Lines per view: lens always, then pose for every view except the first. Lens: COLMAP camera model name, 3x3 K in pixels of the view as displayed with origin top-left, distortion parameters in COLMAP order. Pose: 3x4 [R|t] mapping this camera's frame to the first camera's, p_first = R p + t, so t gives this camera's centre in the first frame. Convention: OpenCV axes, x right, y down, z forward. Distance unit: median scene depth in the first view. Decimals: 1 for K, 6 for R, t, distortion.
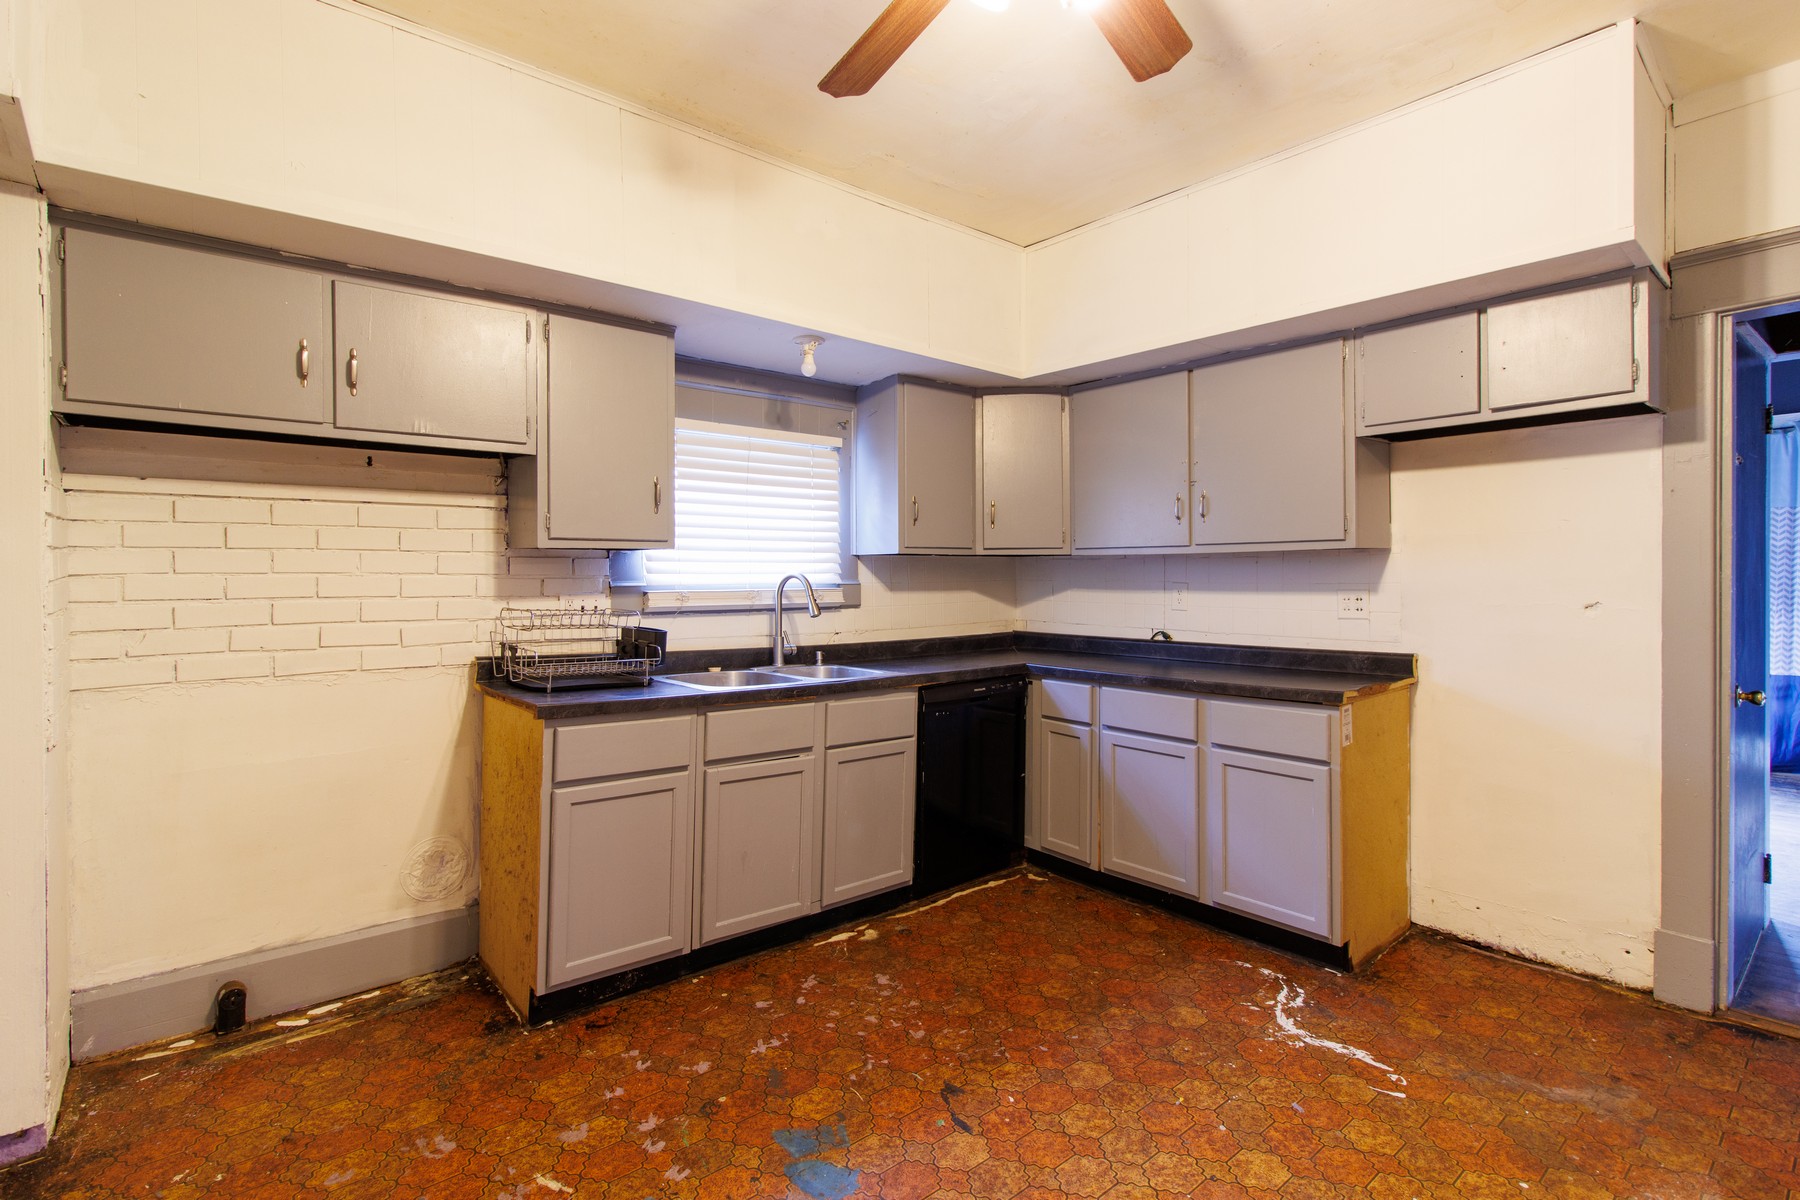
lens RADIAL K [[877.5, 0, 951.1], [0, 877.5, 578.1], [0, 0, 1]] dist [0.000180, 0.001335]
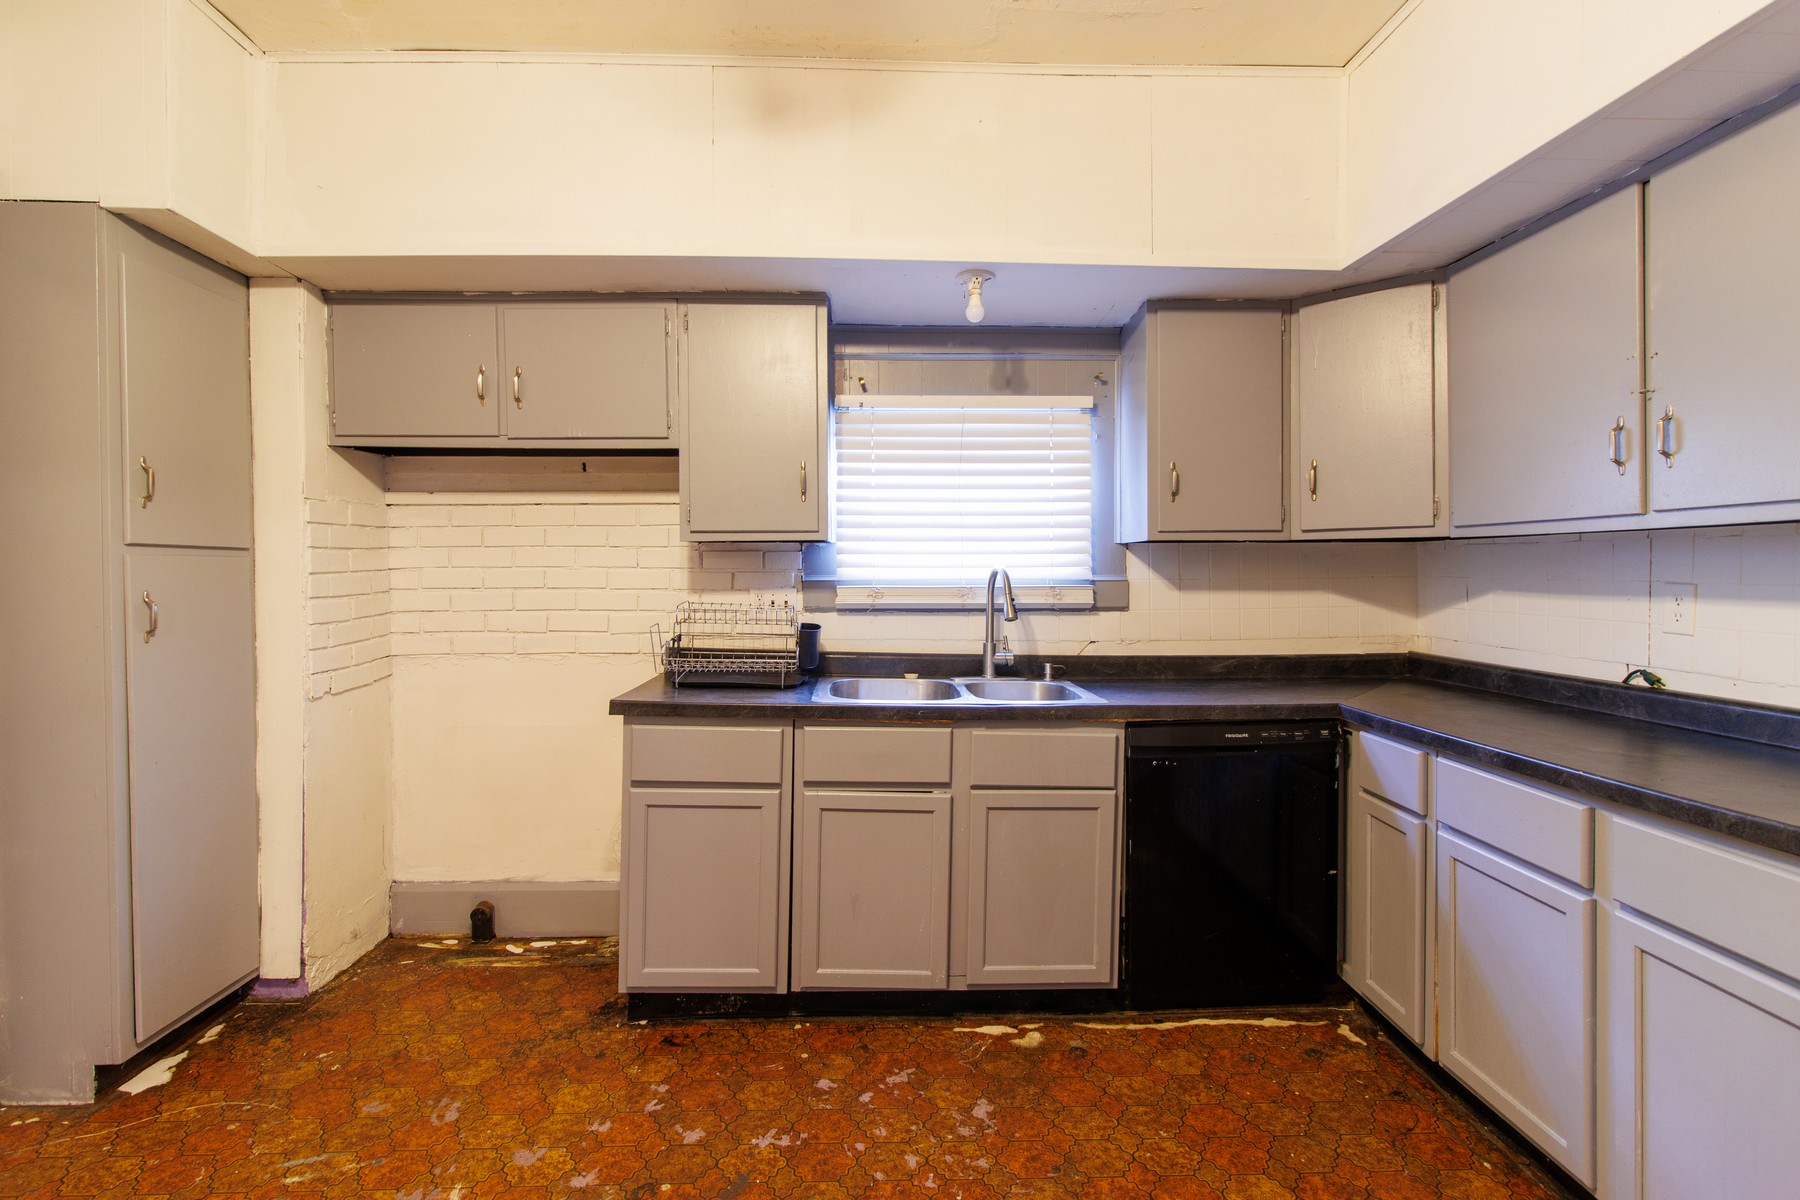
lens RADIAL K [[877.5, 0, 884.2], [0, 877.5, 578.7], [0, 0, 1]] dist [0.000180, 0.001335]
pose [[0.759944, 0.007833, -0.649941, 0.305827], [-0.002809, 0.999958, 0.008766, -0.001318], [0.649982, -0.004836, 0.759934, 0.339696]]
